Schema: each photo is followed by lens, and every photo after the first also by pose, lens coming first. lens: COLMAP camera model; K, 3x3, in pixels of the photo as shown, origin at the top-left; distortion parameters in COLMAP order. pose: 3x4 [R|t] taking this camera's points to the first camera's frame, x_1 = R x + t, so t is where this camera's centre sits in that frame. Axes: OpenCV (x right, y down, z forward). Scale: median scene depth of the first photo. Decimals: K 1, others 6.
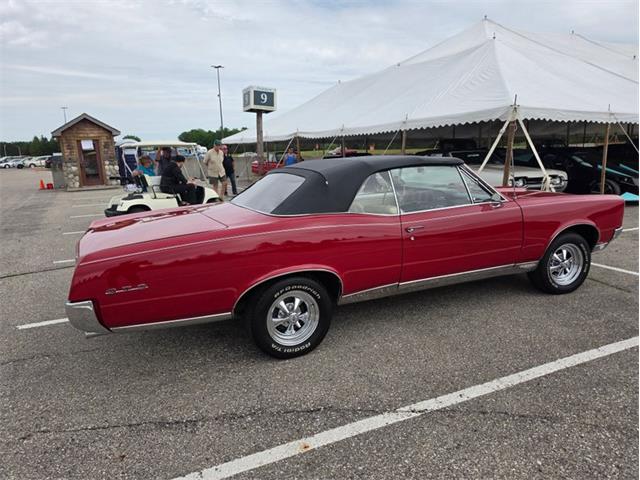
lens RADIAL K [[449.5, 0, 317.4], [0, 449.5, 232.0], [0, 0, 1]] dist [0.065639, -0.084200]
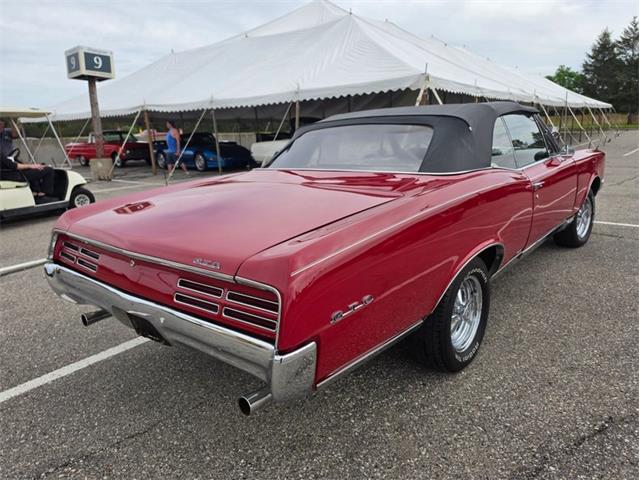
lens RADIAL K [[451.5, 0, 323.0], [0, 451.5, 232.3], [0, 0, 1]] dist [0.045878, -0.064899]
pose [[0.906265, -0.100023, 0.410705, -0.166601], [0.087316, 0.994943, 0.049636, 0.001085], [-0.413593, -0.009123, 0.910416, 0.128535]]
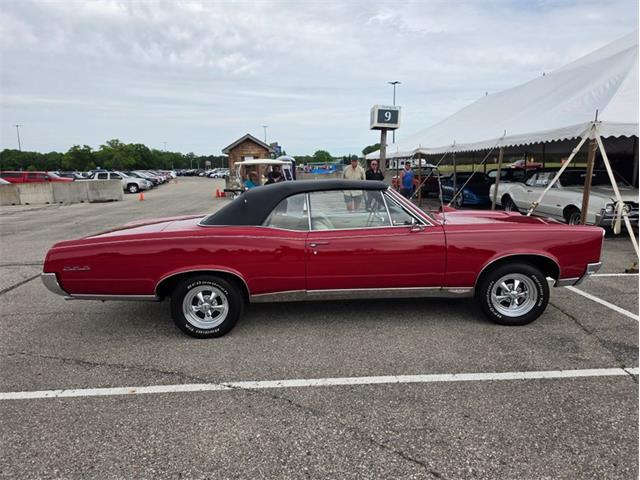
lens RADIAL K [[449.0, 0, 323.2], [0, 449.0, 241.7], [0, 0, 1]] dist [0.053461, -0.068312]
pose [[0.924945, 0.070956, -0.373420, 0.214751], [-0.073367, 0.997275, 0.007774, -0.007791], [0.372954, 0.020206, 0.927630, -0.016595]]
